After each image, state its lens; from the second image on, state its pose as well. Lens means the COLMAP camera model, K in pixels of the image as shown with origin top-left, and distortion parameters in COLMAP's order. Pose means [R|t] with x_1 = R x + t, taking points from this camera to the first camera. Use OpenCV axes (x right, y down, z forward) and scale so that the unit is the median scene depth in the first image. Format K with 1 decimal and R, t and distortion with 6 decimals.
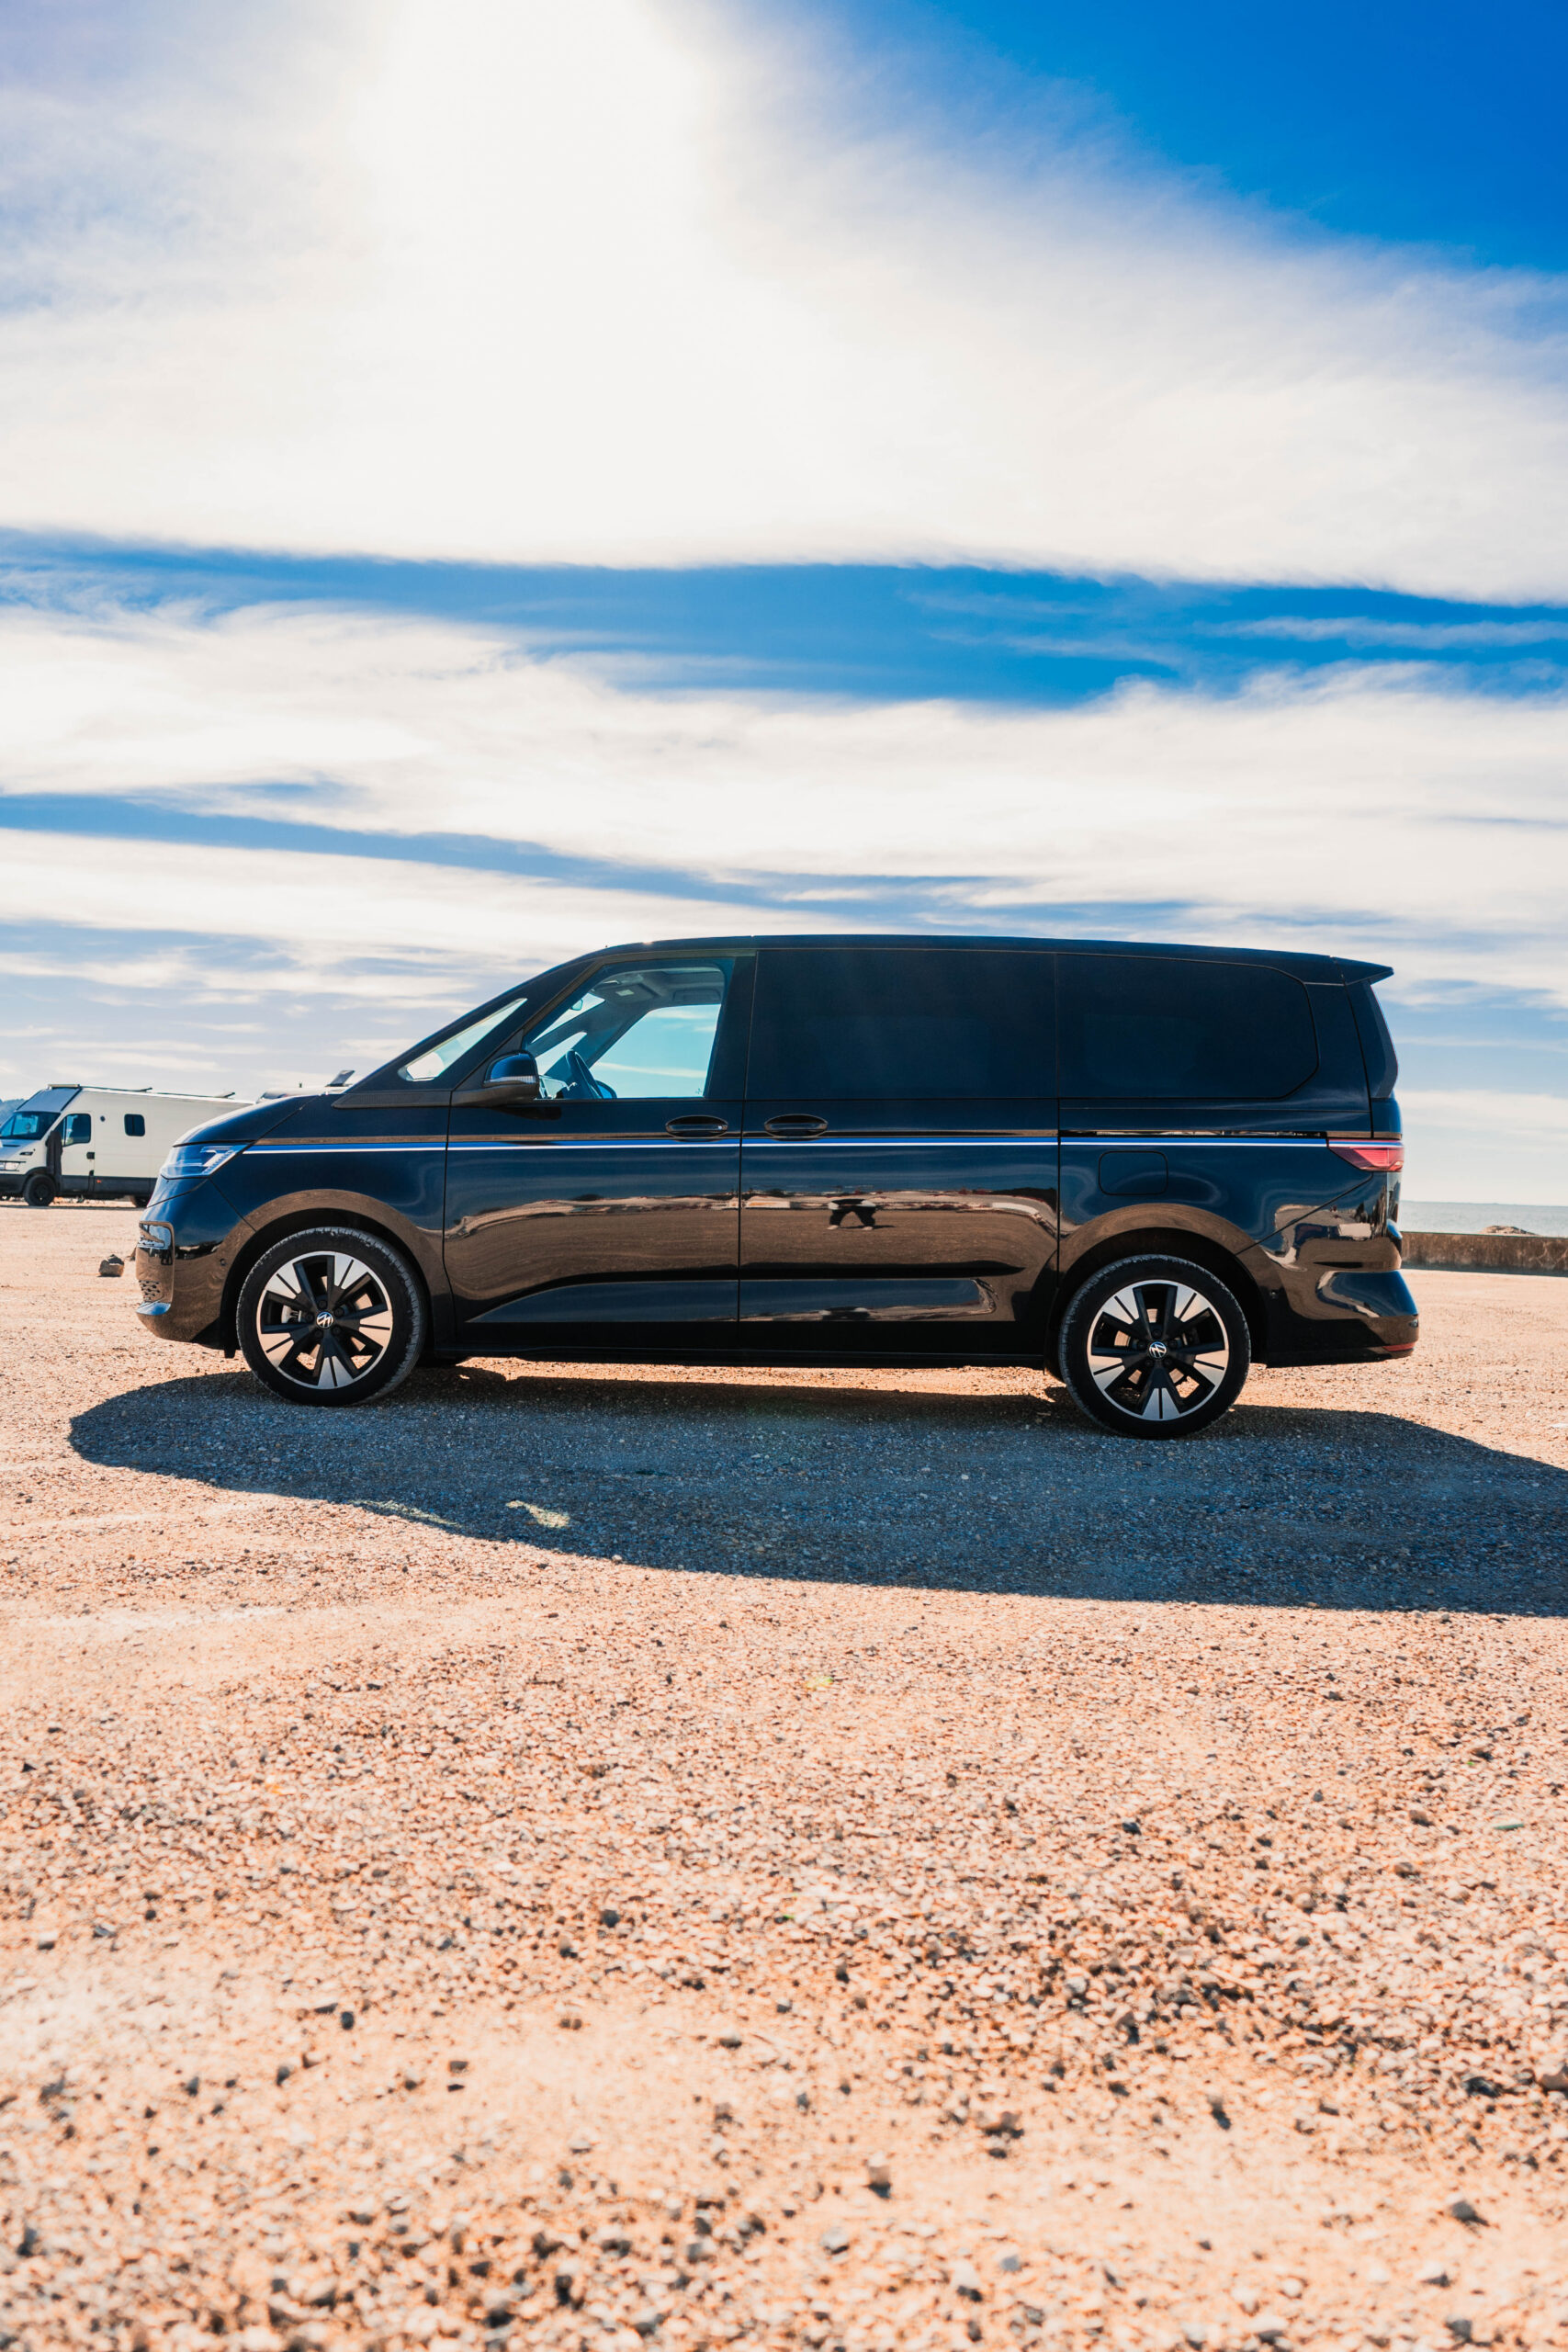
lens RADIAL K [[1925.9, 0, 784.0], [0, 1925.9, 1176.0], [0, 0, 1]] dist [0.003807, 0.000002]
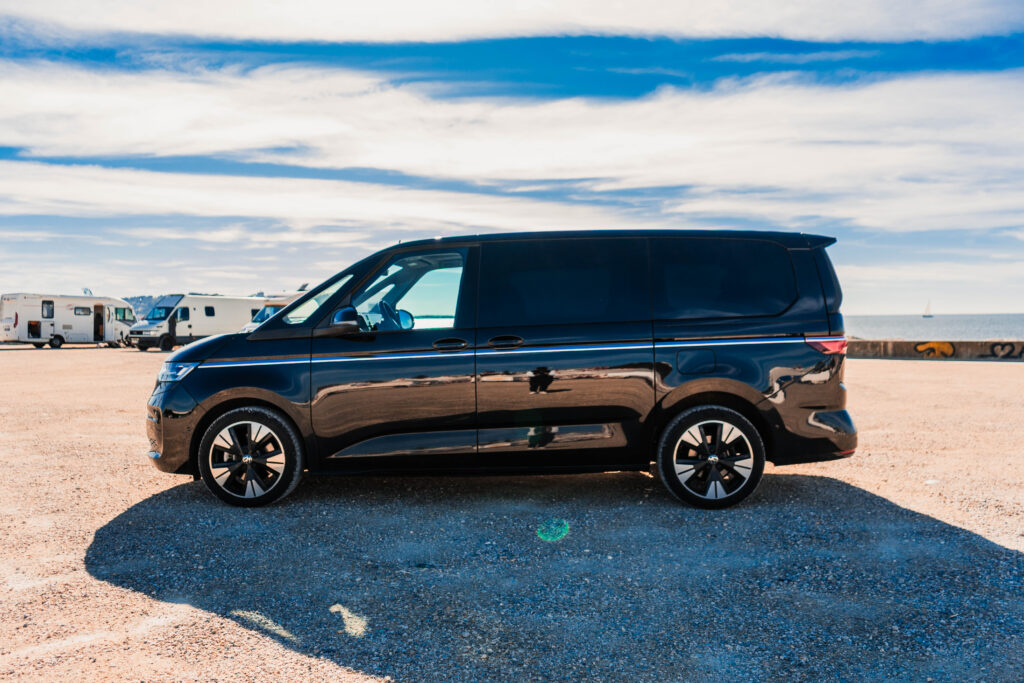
lens RADIAL K [[803.1, 0, 512.0], [0, 803.1, 341.5], [0, 0, 1]] dist [0.027054, 0.001091]
pose [[0.999308, -0.036254, -0.008269, 0.006948], [0.036612, 0.998160, 0.048333, -0.024285], [0.006501, -0.048602, 0.998797, 0.101178]]
